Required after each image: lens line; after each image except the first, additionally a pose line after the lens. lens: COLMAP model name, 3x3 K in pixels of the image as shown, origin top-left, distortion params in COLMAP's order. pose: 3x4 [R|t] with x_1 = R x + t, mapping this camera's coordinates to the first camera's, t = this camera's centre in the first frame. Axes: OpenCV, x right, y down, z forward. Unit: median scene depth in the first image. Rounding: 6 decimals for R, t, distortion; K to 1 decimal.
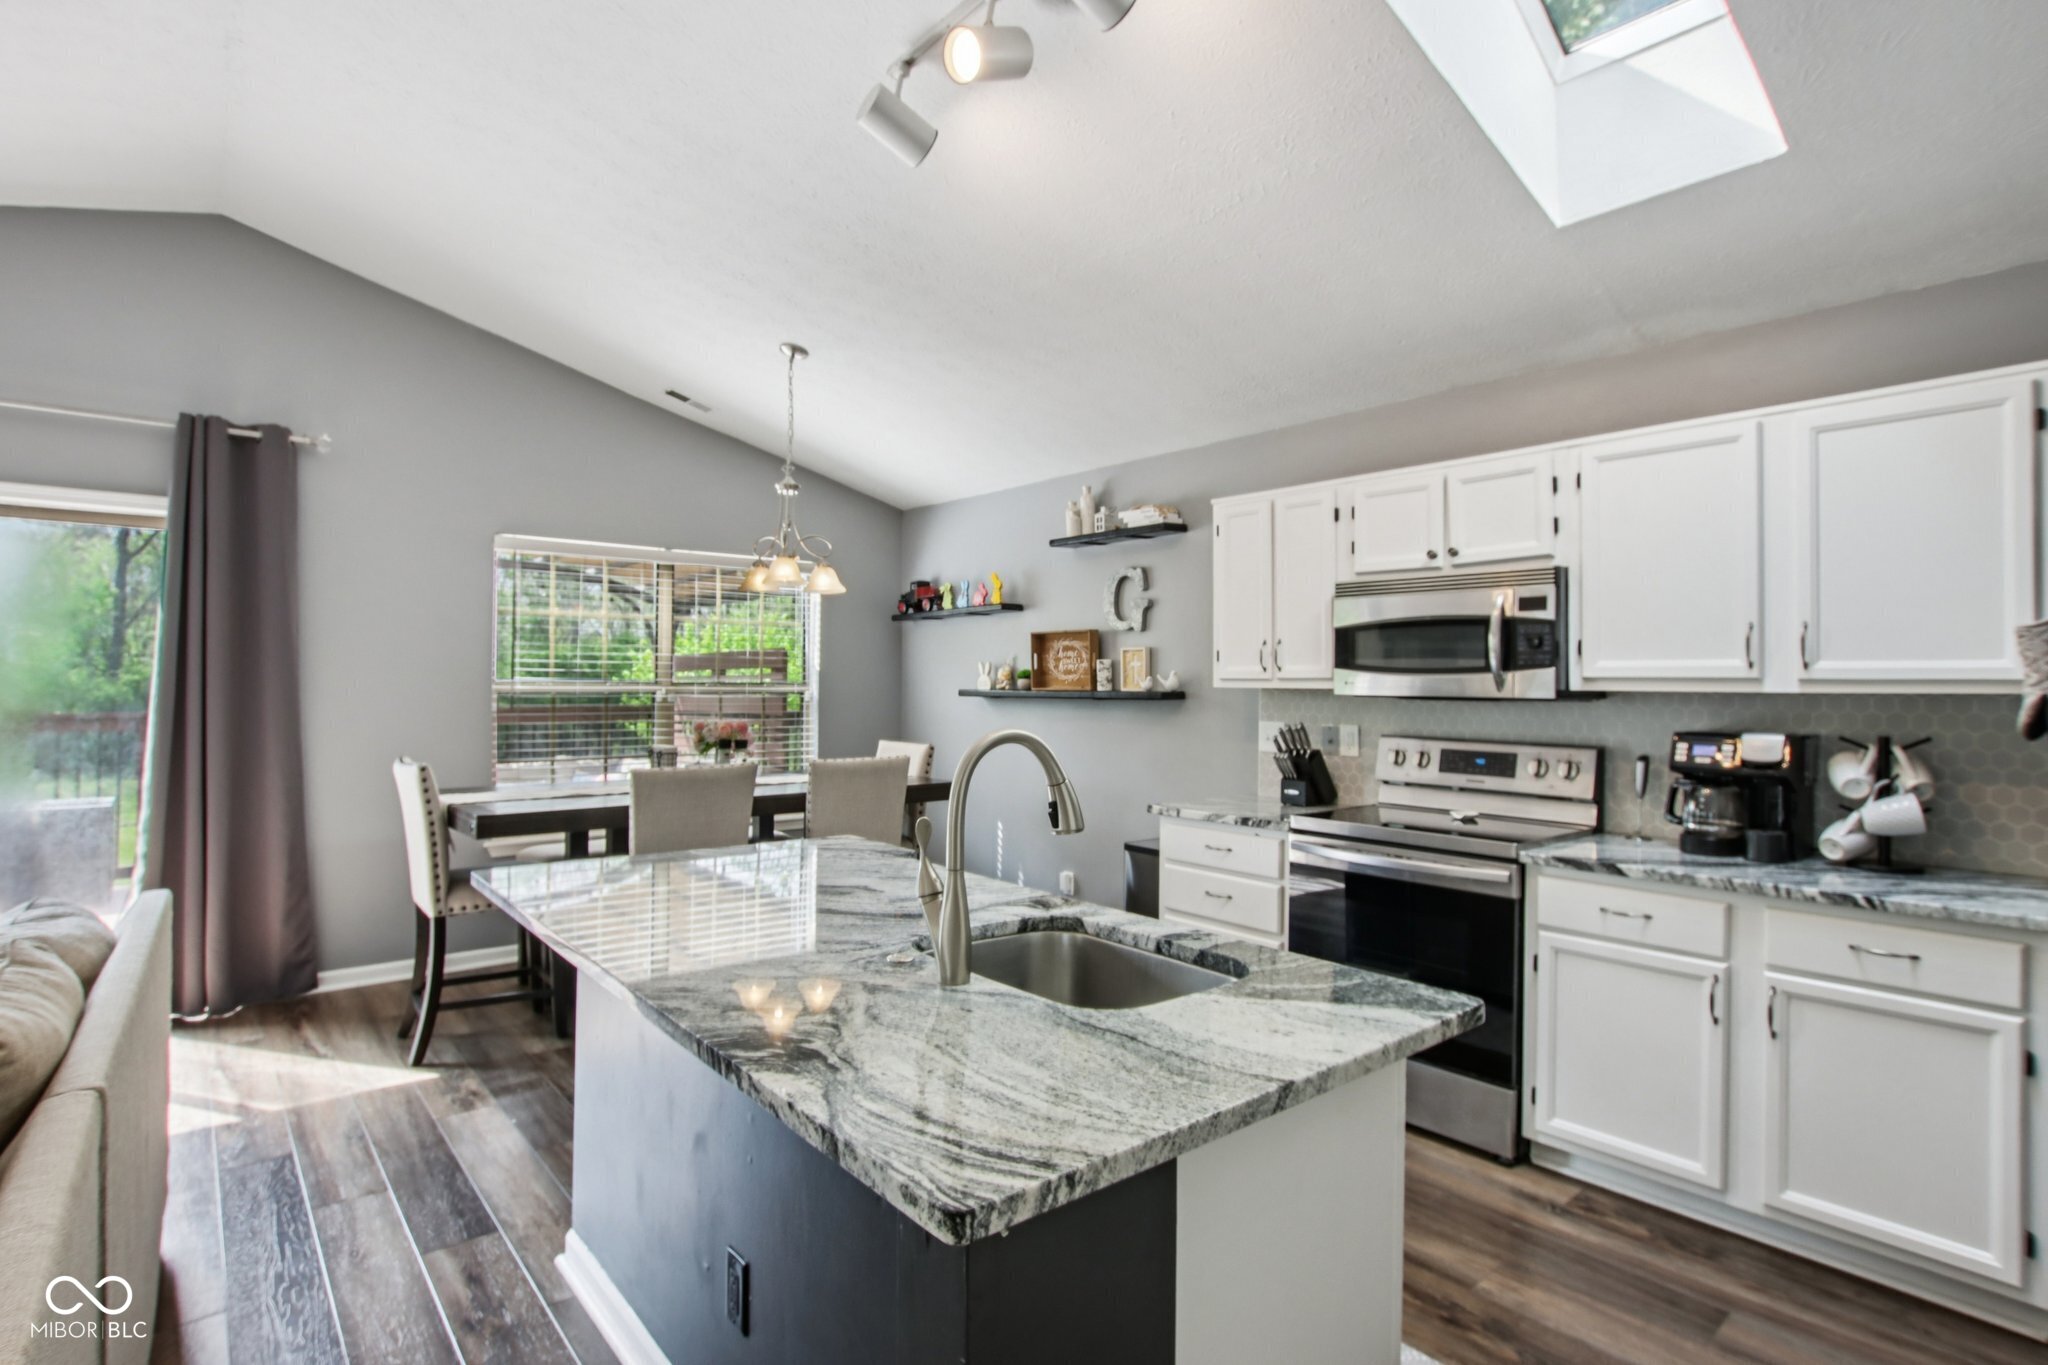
lens RADIAL K [[1011.4, 0, 1016.8], [0, 1011.4, 671.5], [0, 0, 1]] dist [-0.018168, 0.000232]
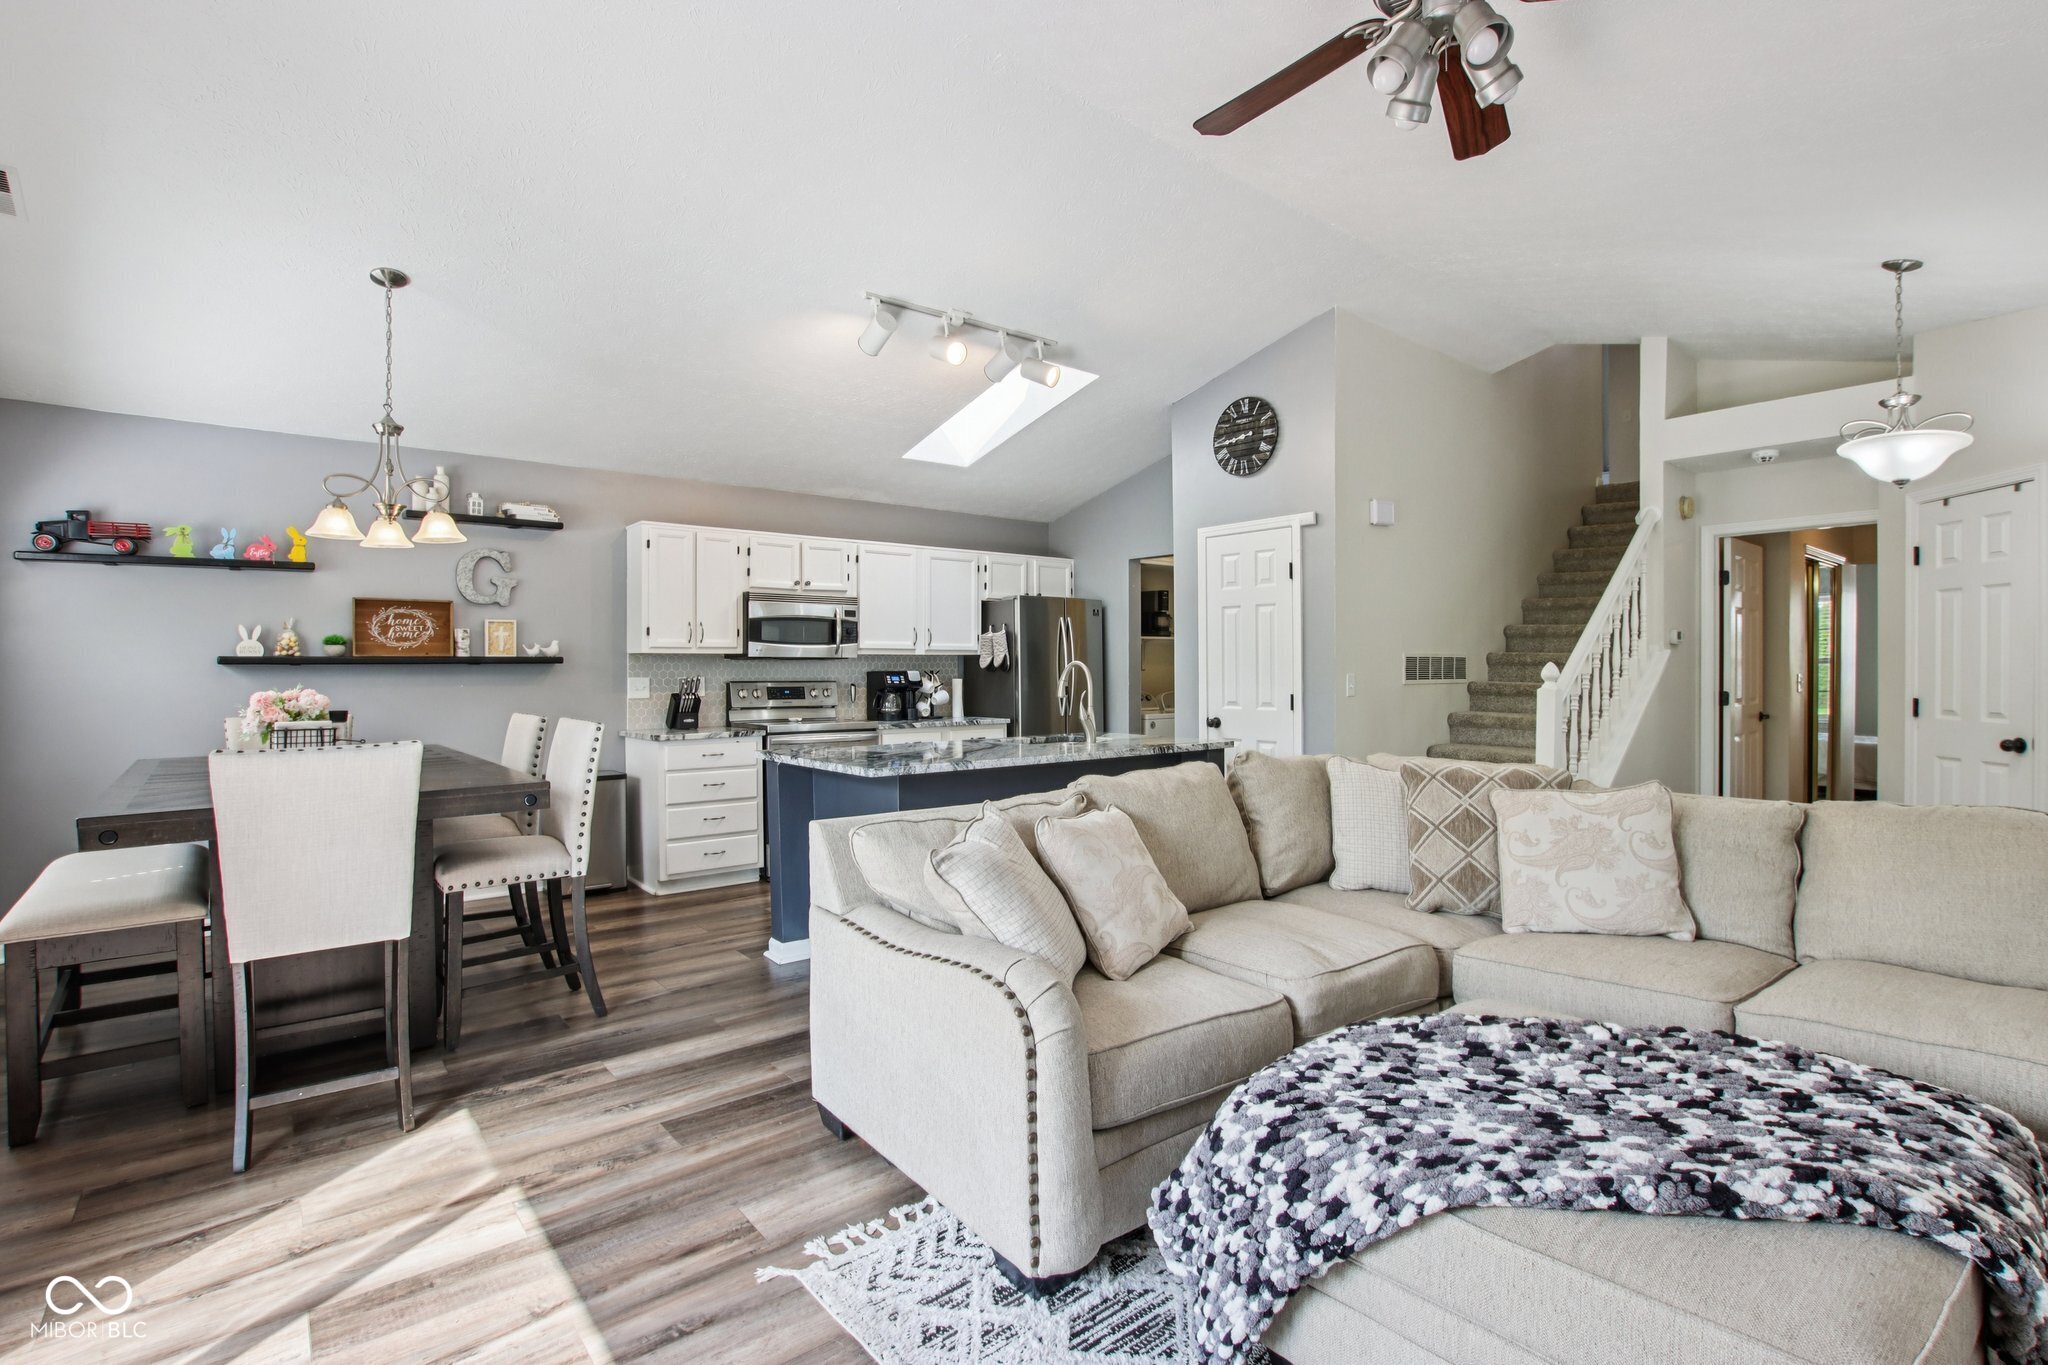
lens RADIAL K [[961.4, 0, 1025.0], [0, 961.4, 674.6], [0, 0, 1]] dist [-0.025732, 0.004941]
pose [[0.013150, -0.013716, 0.999819, -1.408383], [-0.007274, 0.999878, 0.013813, 0.029043], [-0.999887, -0.007454, 0.013049, 0.548509]]
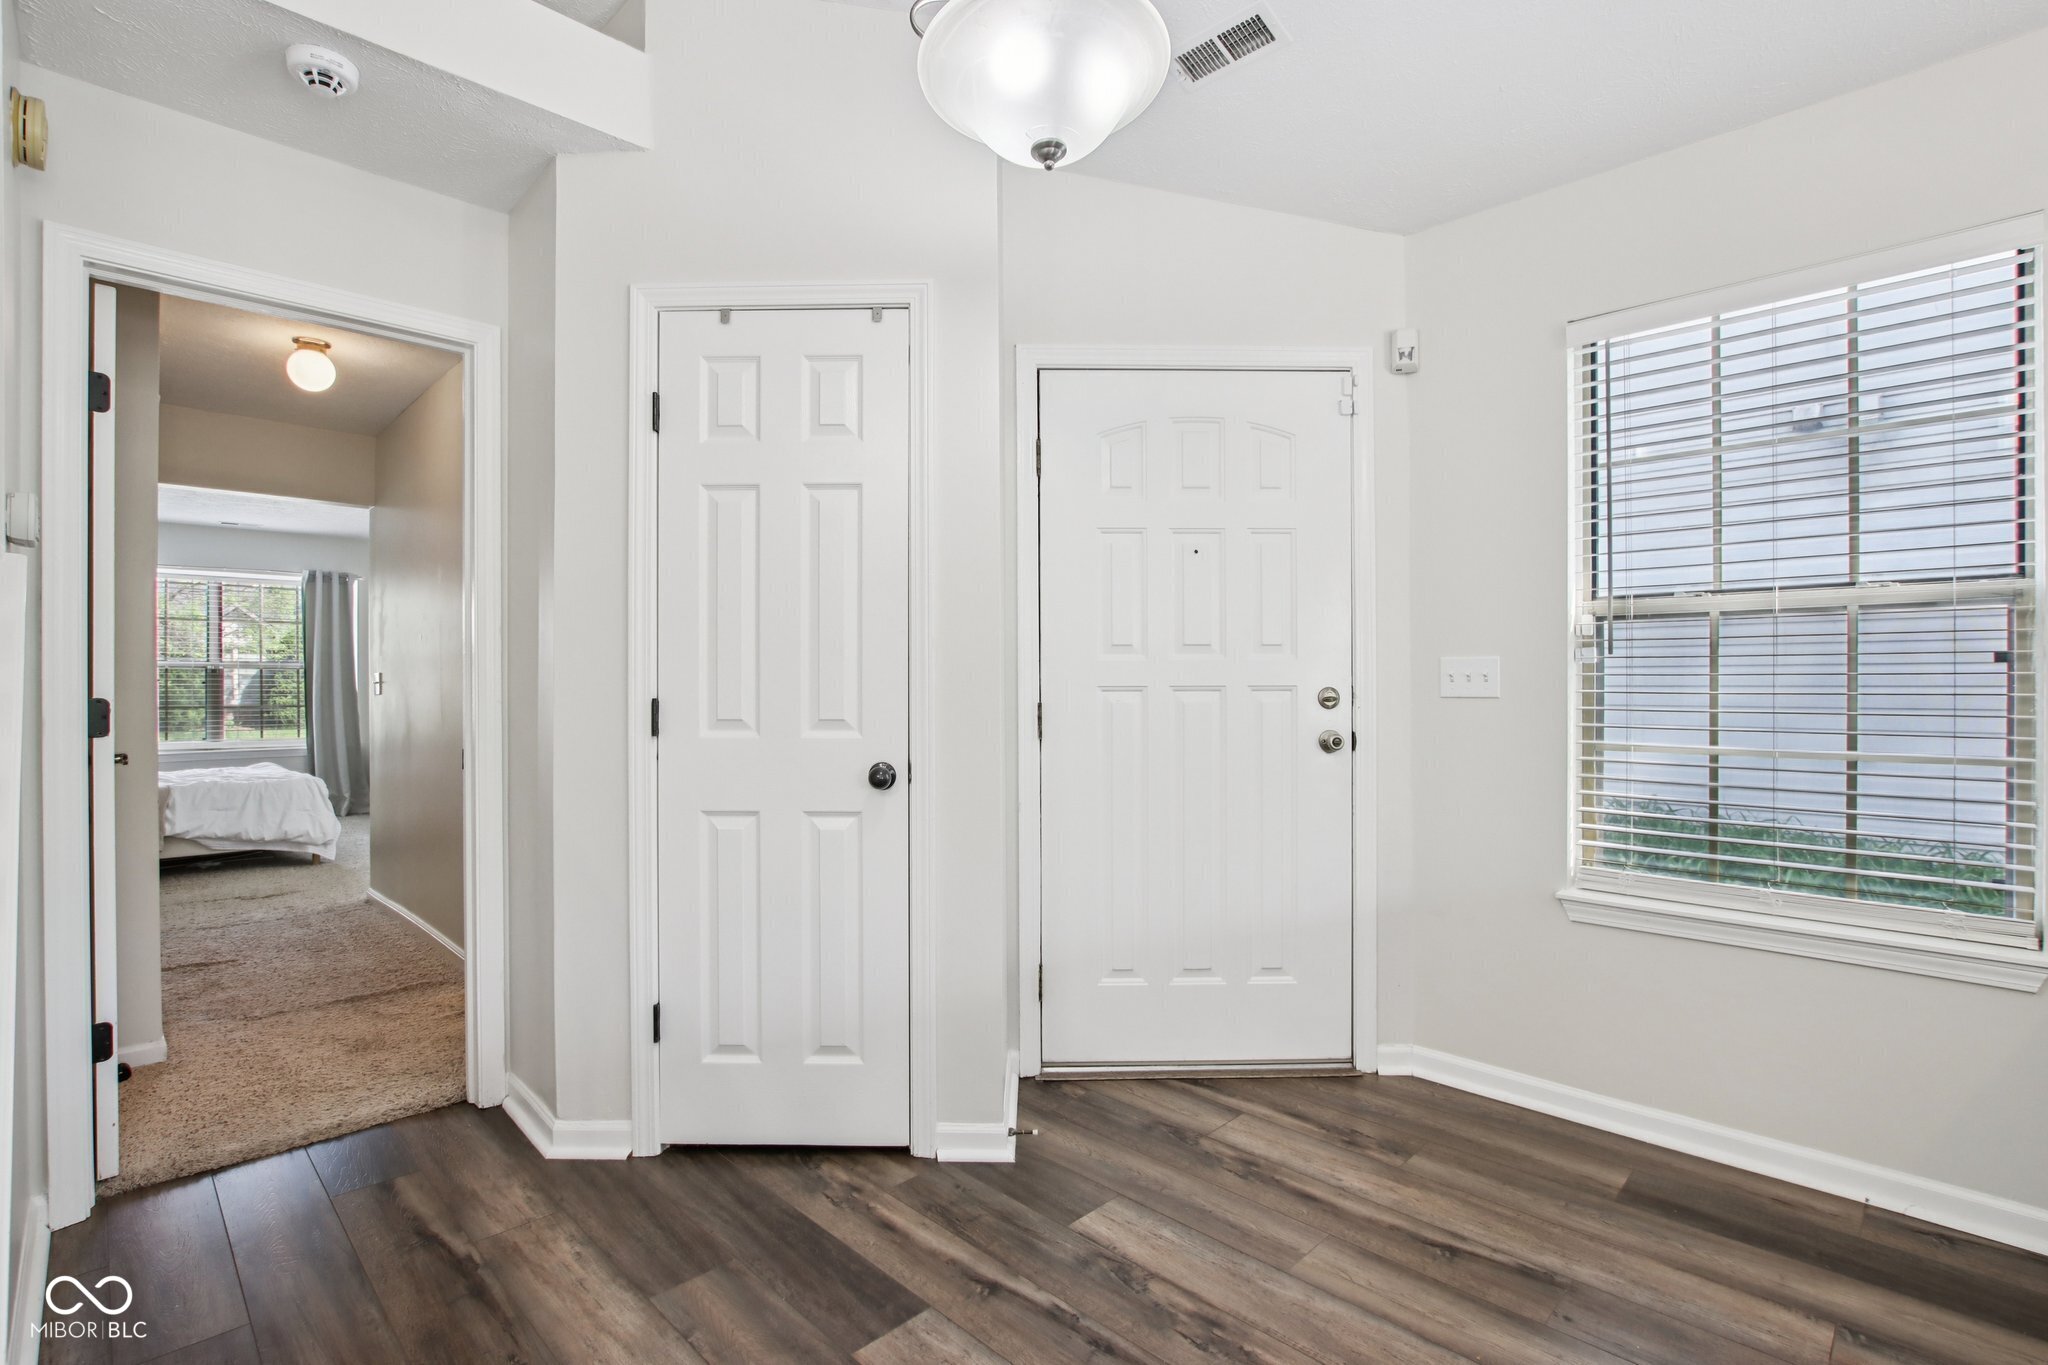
lens RADIAL K [[949.5, 0, 1018.4], [0, 949.5, 682.6], [0, 0, 1]] dist [-0.021381, 0.000314]
pose [[-0.996173, -0.005590, -0.087228, -0.222446], [-0.004593, 0.999922, -0.011625, 0.068122], [0.087286, -0.011180, -0.996121, -0.027087]]
